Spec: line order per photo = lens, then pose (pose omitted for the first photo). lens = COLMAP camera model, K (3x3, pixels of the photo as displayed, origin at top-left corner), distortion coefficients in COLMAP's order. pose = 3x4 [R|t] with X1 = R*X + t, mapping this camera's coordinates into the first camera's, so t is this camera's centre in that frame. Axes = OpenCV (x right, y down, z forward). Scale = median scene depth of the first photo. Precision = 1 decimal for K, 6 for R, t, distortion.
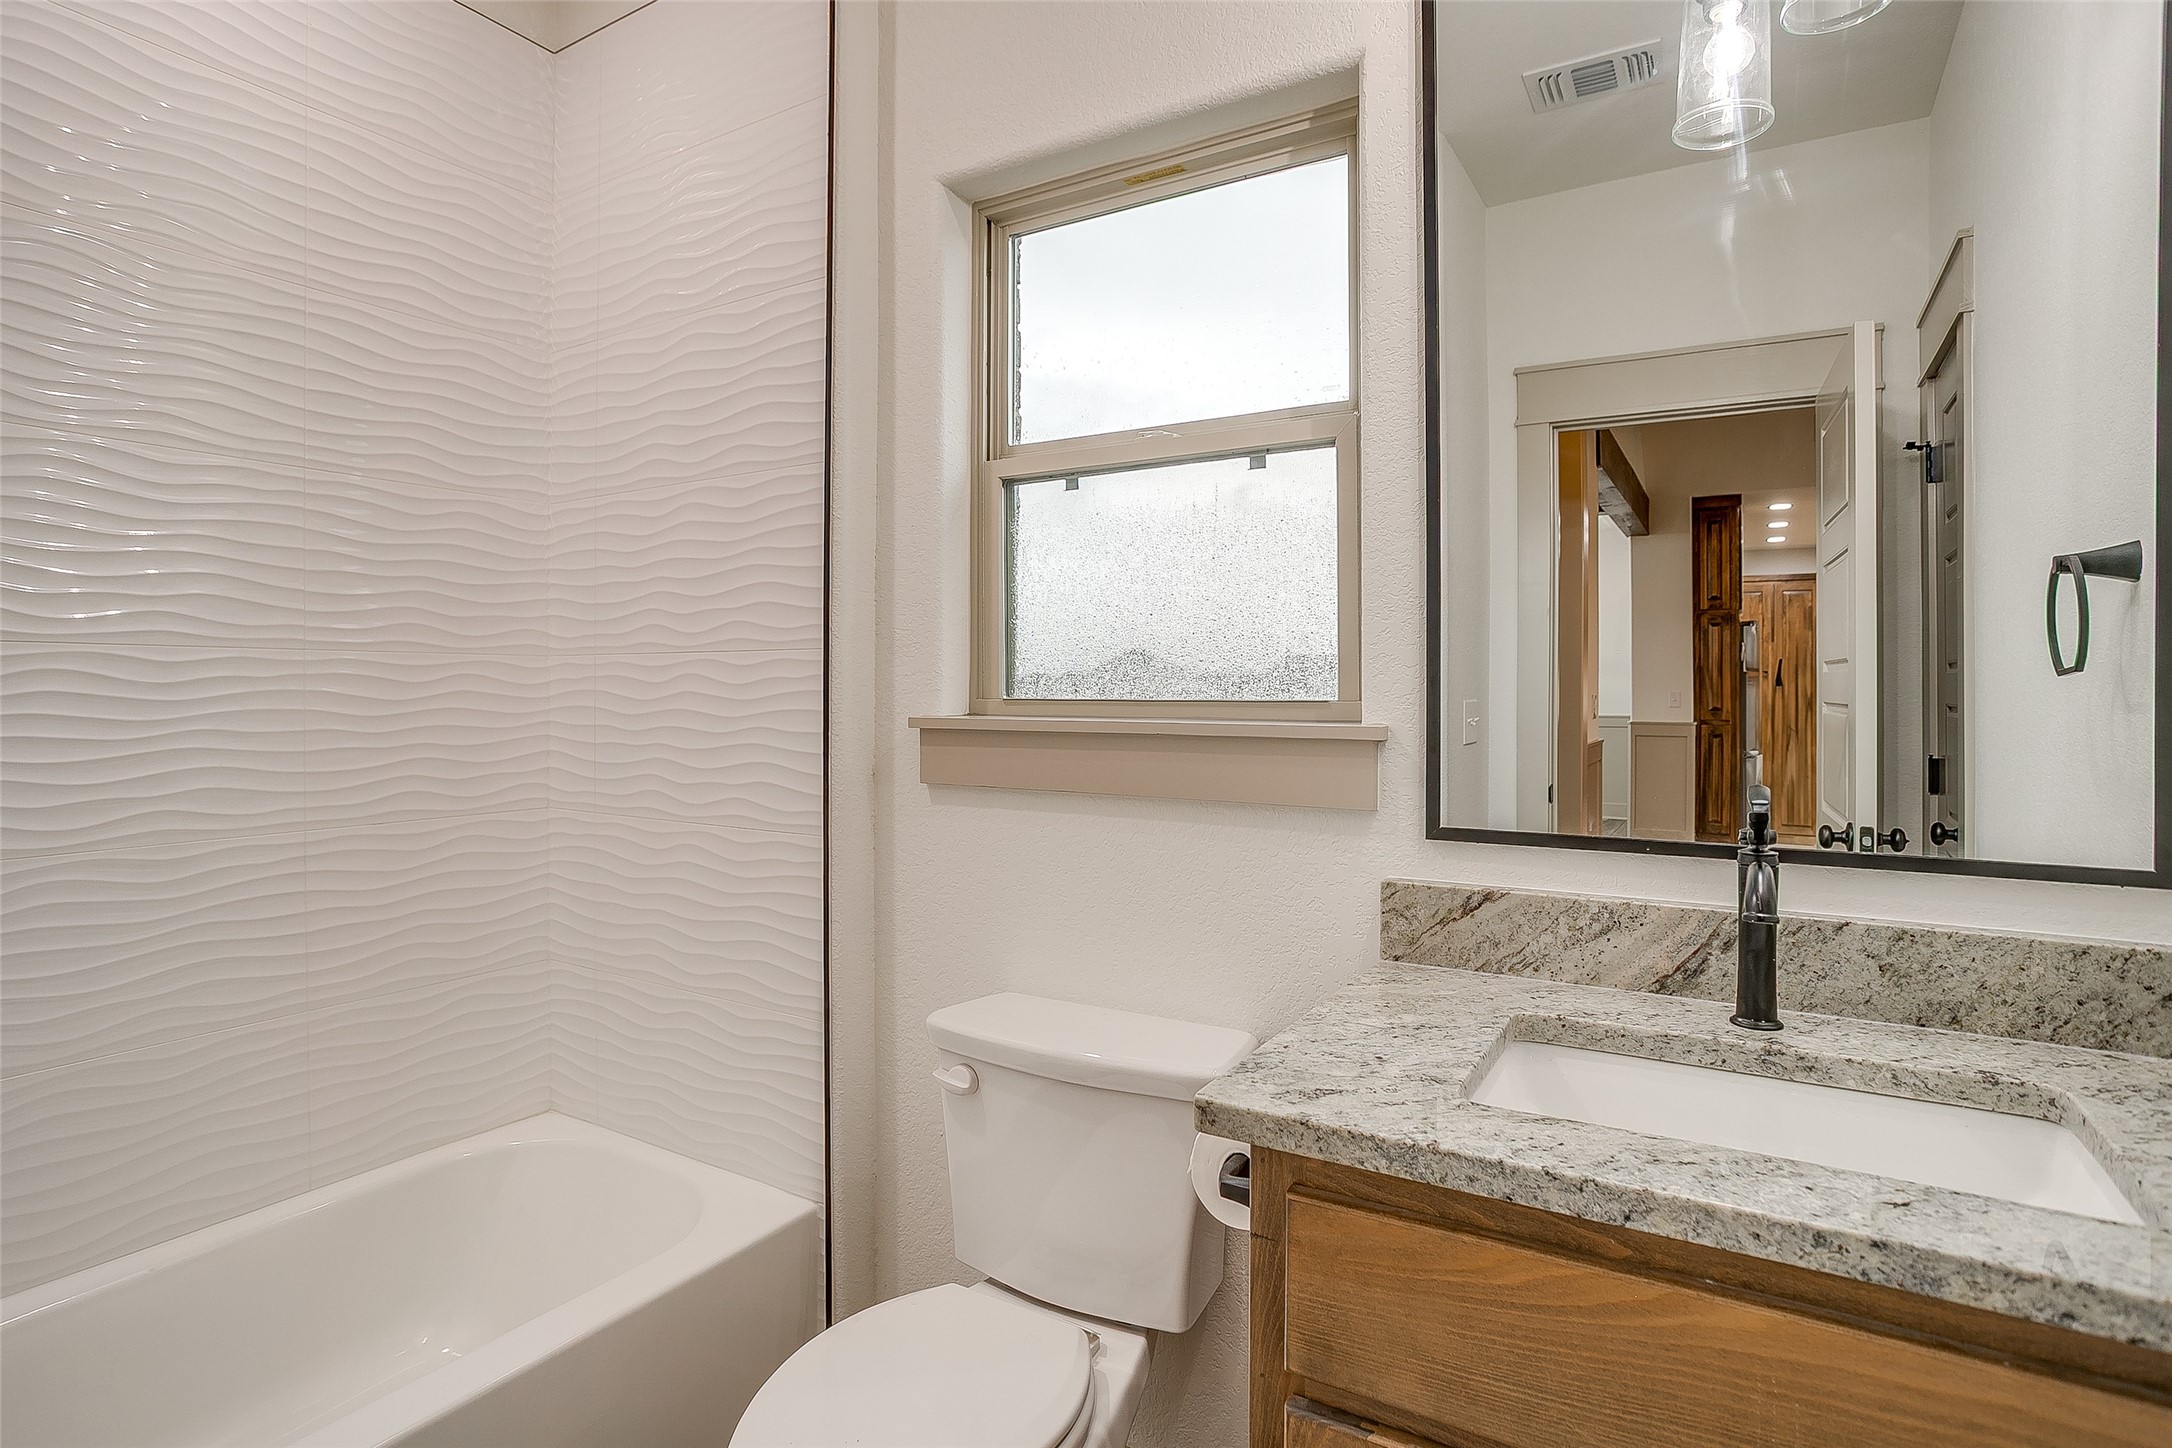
lens RADIAL K [[1105.6, 0, 1043.9], [0, 1105.6, 688.4], [0, 0, 1]] dist [-0.057341, 0.031235]
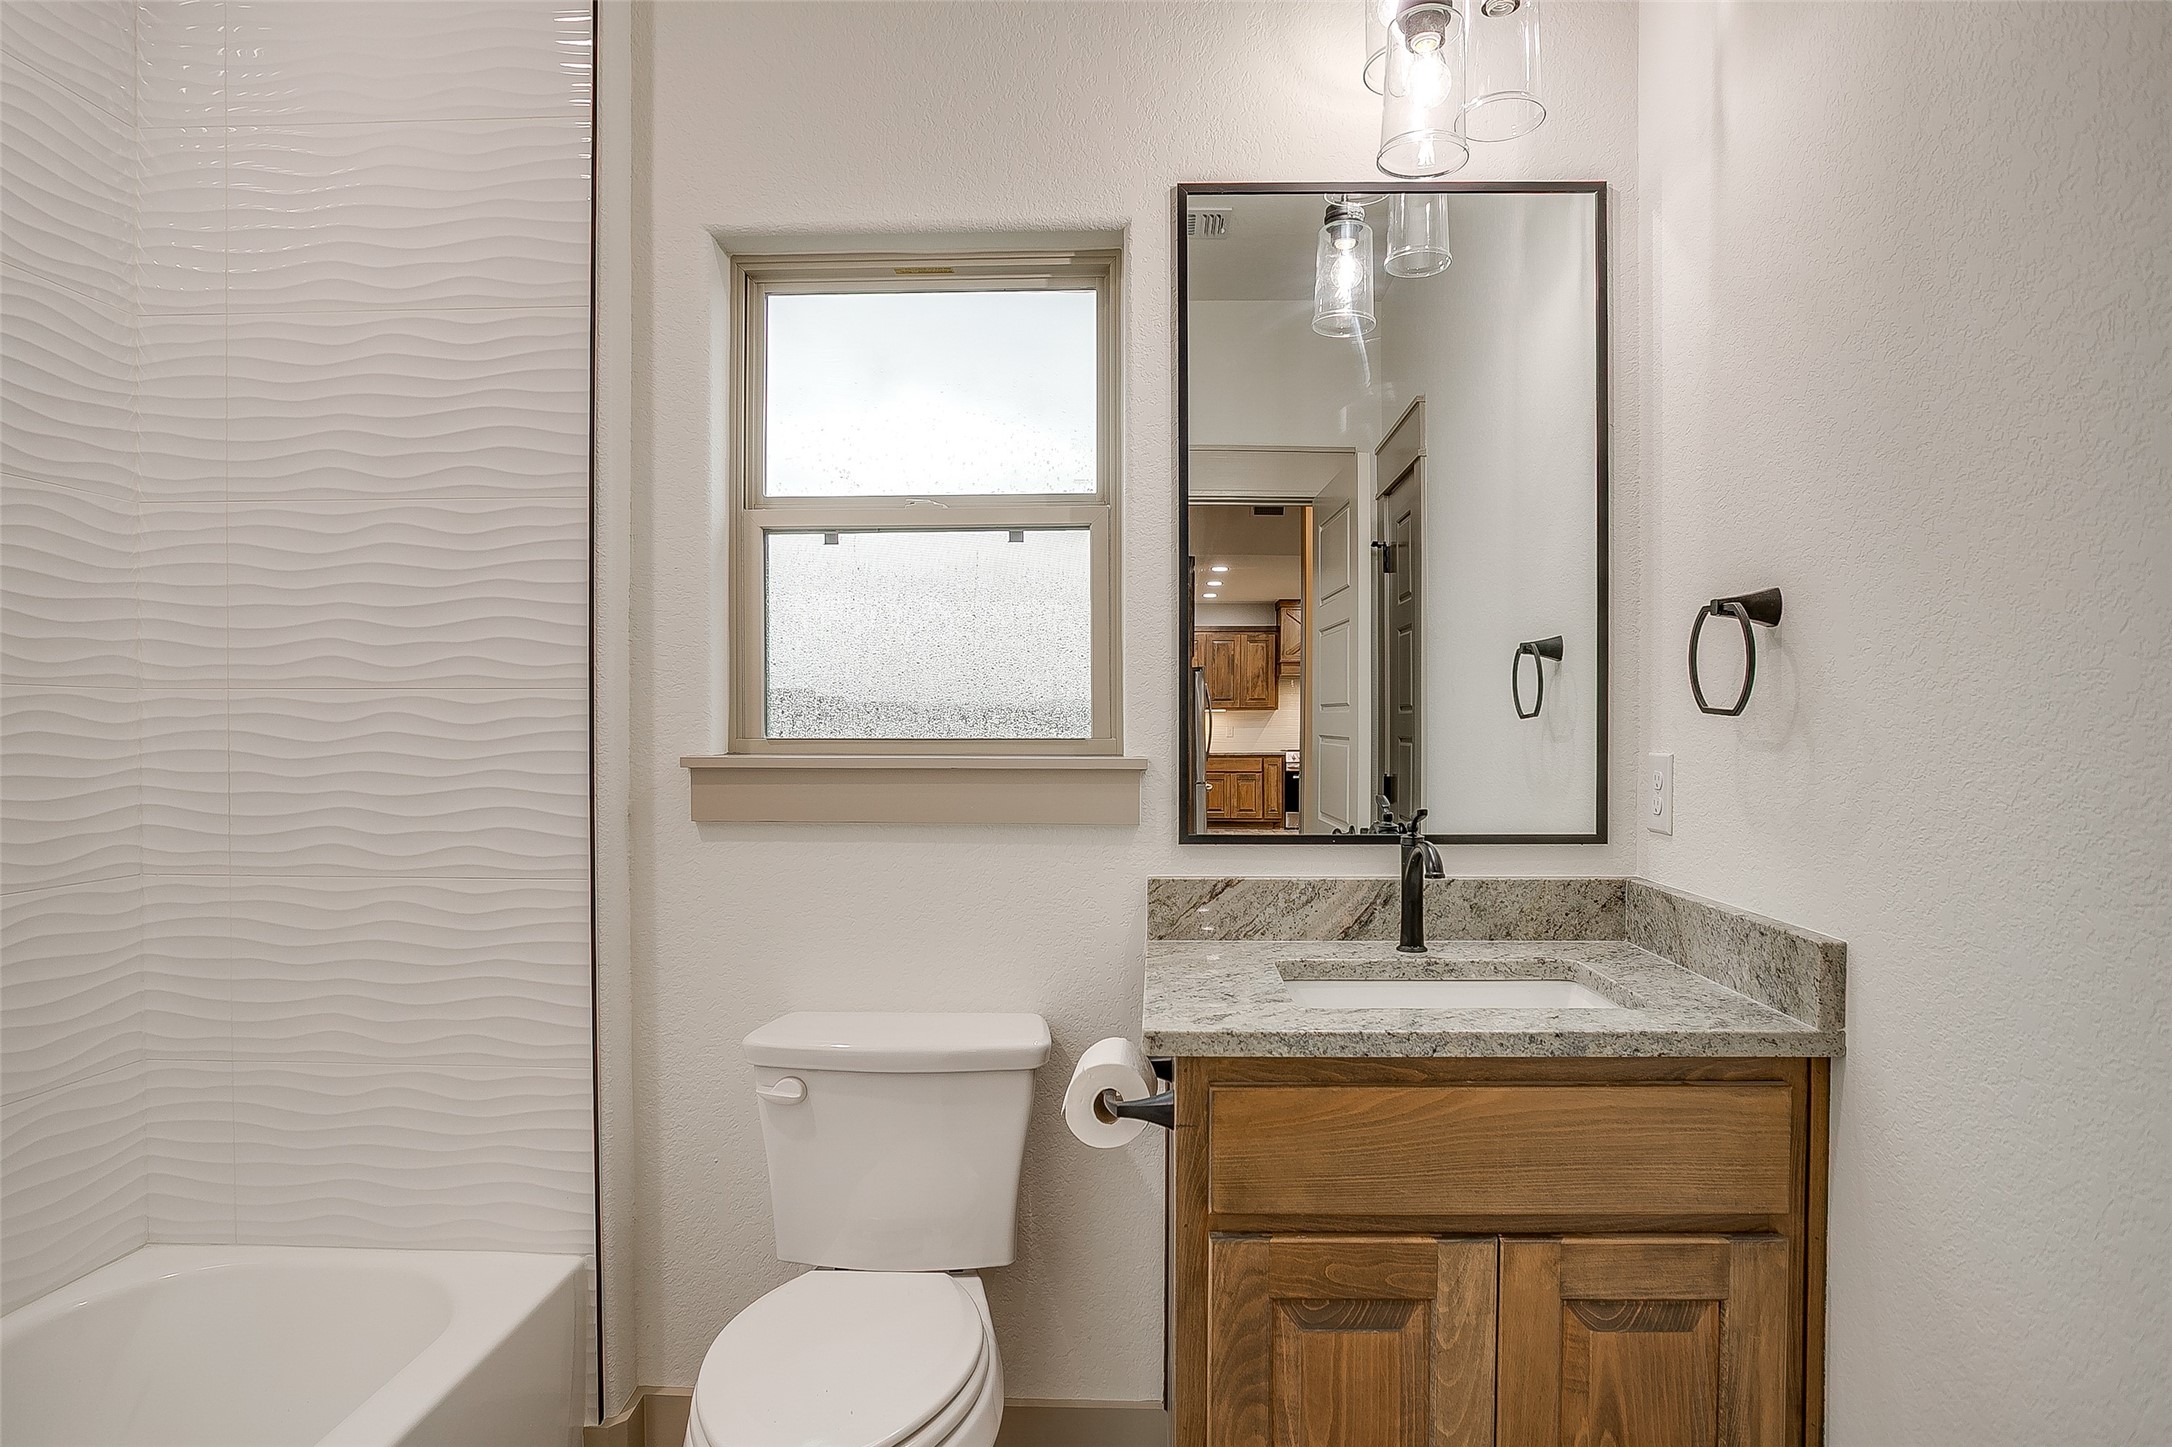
lens RADIAL K [[1163.1, 0, 1082.3], [0, 1163.1, 734.4], [0, 0, 1]] dist [-0.035745, 0.012794]
pose [[0.869501, -0.005581, 0.493900, -0.376419], [0.000129, 0.999939, 0.011073, -0.007230], [-0.493932, -0.009565, 0.869448, -0.126732]]
